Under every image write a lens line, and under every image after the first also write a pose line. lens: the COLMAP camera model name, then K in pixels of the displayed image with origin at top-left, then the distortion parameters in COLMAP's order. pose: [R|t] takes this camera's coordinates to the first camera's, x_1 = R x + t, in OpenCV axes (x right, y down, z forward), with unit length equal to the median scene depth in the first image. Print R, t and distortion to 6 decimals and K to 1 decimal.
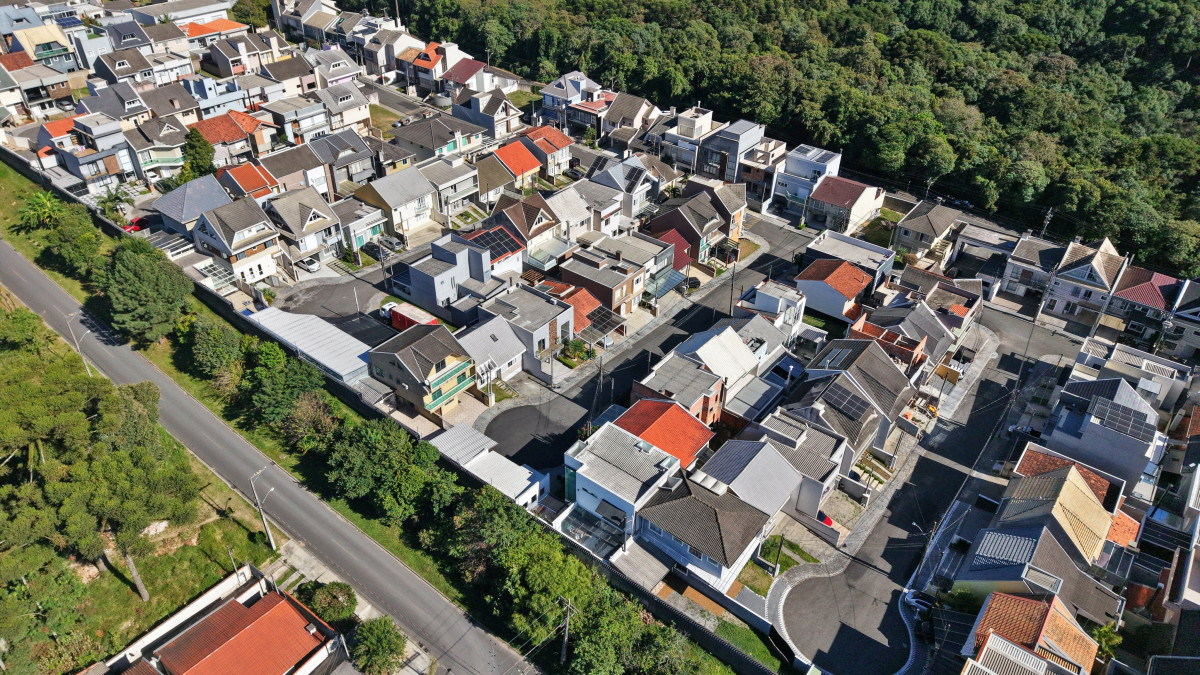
lens RADIAL K [[803.3, 0, 600.0], [0, 803.3, 337.5], [0, 0, 1]] dist [0.025788, -0.034703]
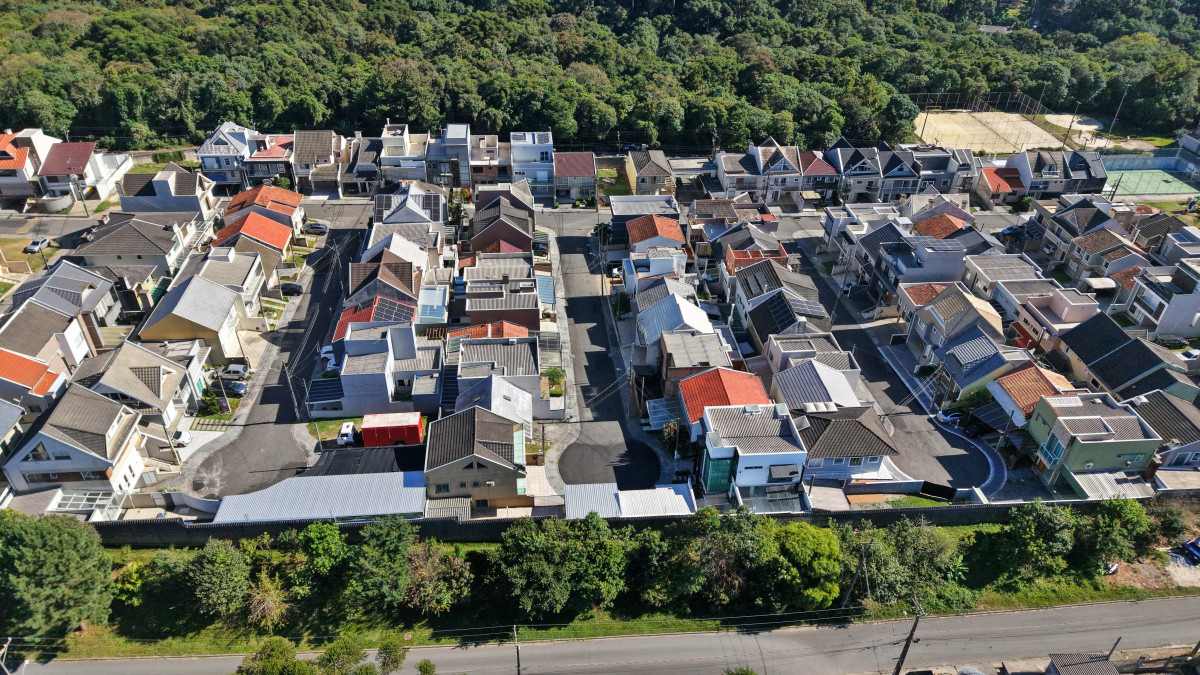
lens RADIAL K [[803.3, 0, 600.0], [0, 803.3, 337.5], [0, 0, 1]] dist [0.025788, -0.034703]
pose [[0.726118, -0.396086, 0.562022, -0.355953], [0.390760, 0.910289, 0.136676, -0.096405], [-0.565738, 0.120373, 0.815752, 0.119959]]
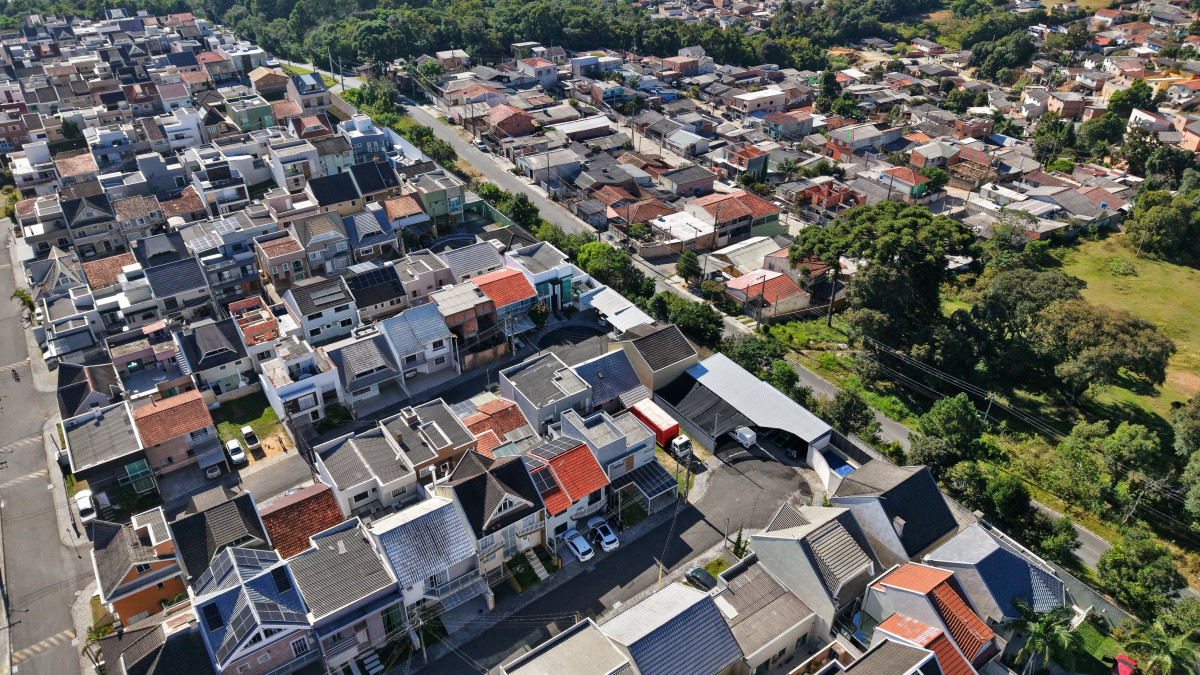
lens RADIAL K [[803.0, 0, 600.0], [0, 803.0, 337.5], [0, 0, 1]] dist [0.030687, -0.033836]
pose [[-0.955261, -0.176639, 0.237225, -0.259357], [0.157805, 0.373973, 0.913915, -0.638340], [-0.250149, 0.910463, -0.329368, 0.860760]]
